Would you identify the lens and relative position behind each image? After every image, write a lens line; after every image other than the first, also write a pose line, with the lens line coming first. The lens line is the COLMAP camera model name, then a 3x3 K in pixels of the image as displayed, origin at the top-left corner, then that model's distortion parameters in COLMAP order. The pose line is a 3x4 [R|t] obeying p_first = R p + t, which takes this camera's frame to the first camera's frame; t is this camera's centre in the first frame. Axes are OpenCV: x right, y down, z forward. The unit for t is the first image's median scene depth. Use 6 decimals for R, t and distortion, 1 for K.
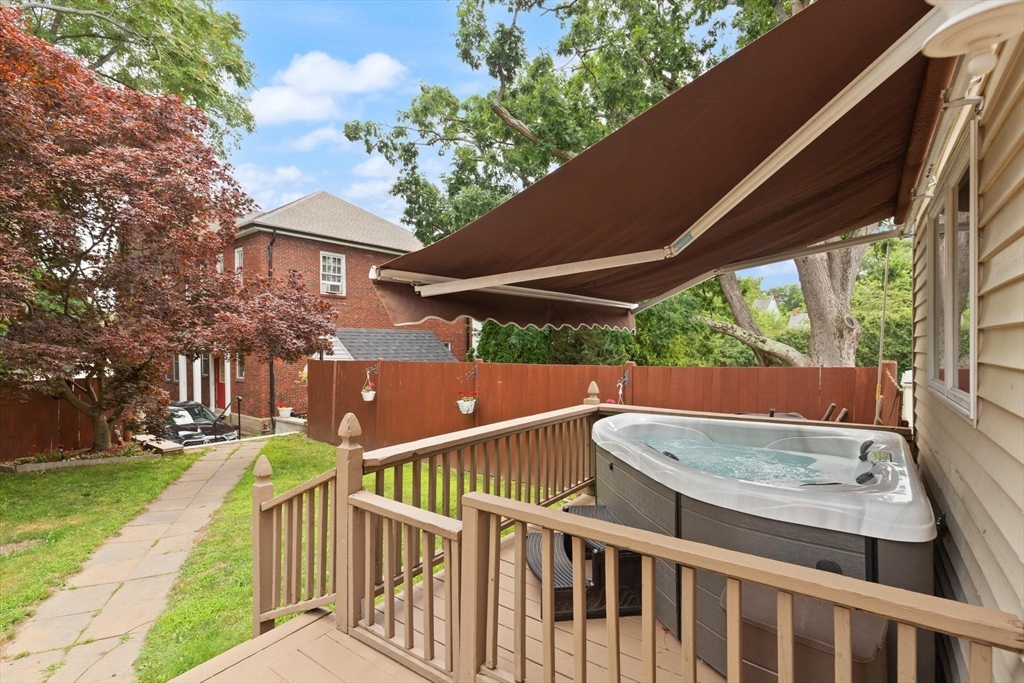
lens RADIAL K [[473.2, 0, 509.5], [0, 473.2, 349.9], [0, 0, 1]] dist [0.011470, -0.004066]
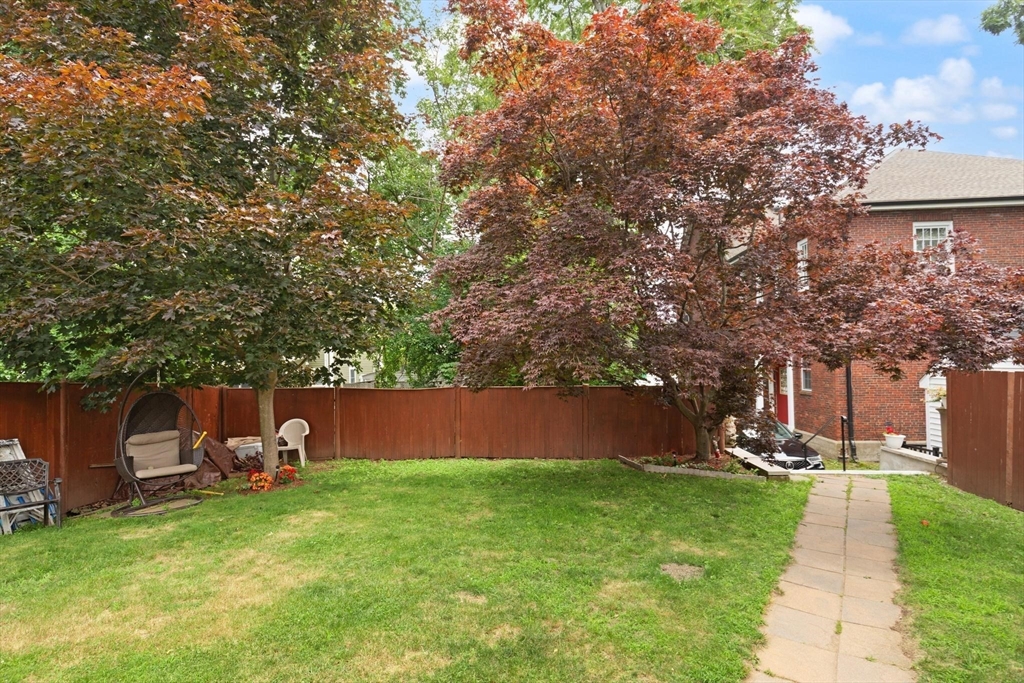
lens RADIAL K [[522.3, 0, 512.9], [0, 522.3, 349.0], [0, 0, 1]] dist [0.002775, -0.000447]
pose [[0.552915, -0.020802, -0.832978, -0.131111], [0.005781, 0.999760, -0.021130, 0.003218], [0.833218, 0.006868, 0.552902, 0.063097]]
